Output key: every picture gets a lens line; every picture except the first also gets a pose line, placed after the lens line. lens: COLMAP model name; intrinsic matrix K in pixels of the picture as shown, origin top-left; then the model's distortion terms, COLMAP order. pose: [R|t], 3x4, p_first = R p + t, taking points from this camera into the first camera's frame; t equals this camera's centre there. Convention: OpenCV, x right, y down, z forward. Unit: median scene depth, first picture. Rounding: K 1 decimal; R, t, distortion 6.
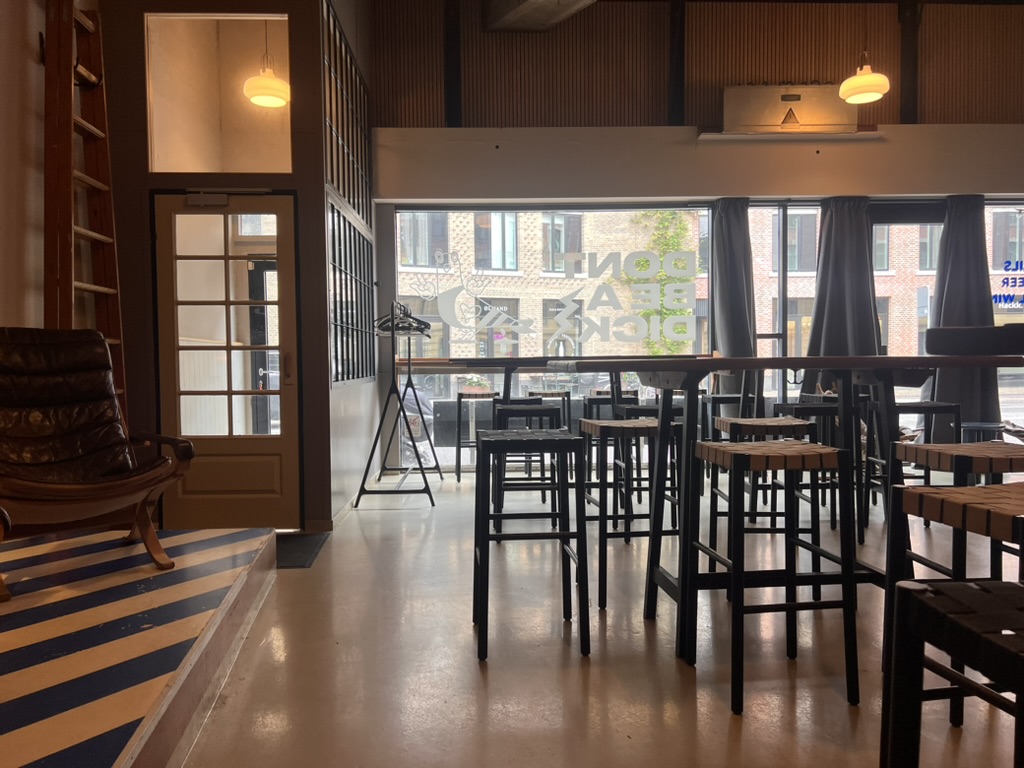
lens RADIAL K [[774.5, 0, 511.9], [0, 774.5, 388.0], [0, 0, 1]] dist [0.053040, -0.061944]
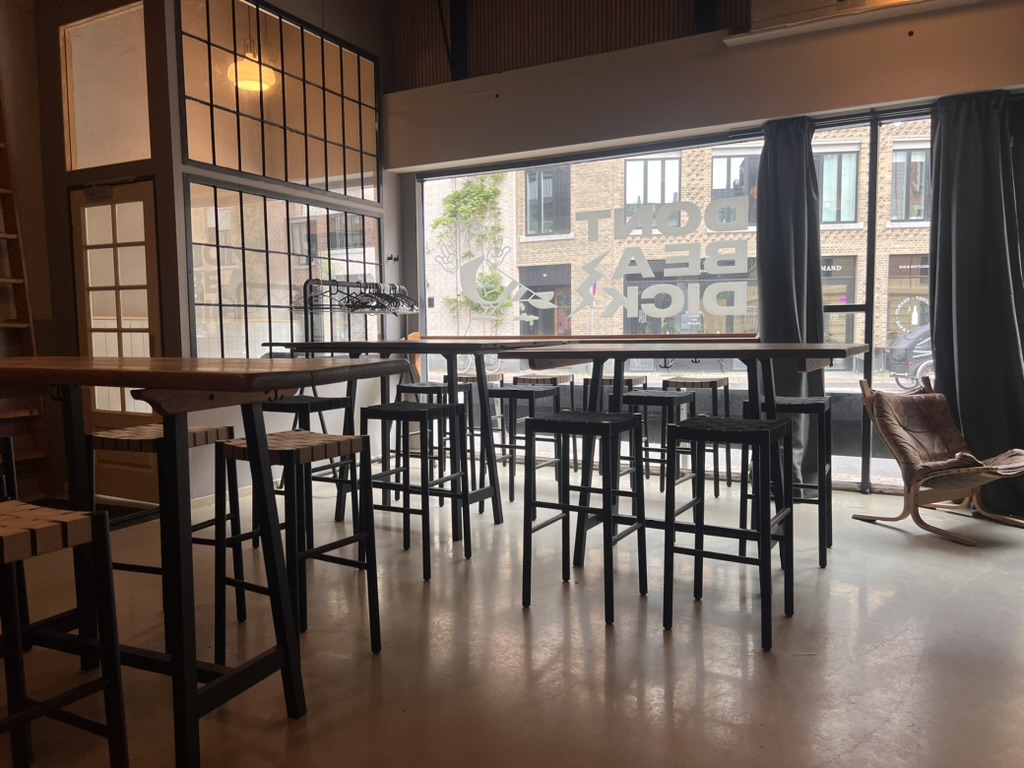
lens RADIAL K [[774.5, 0, 511.9], [0, 774.5, 388.0], [0, 0, 1]] dist [0.053040, -0.061944]
pose [[0.865088, 0.041981, -0.499860, 0.437710], [-0.018789, 0.998504, 0.051342, -0.025093], [0.501268, -0.035024, 0.864583, 0.229936]]
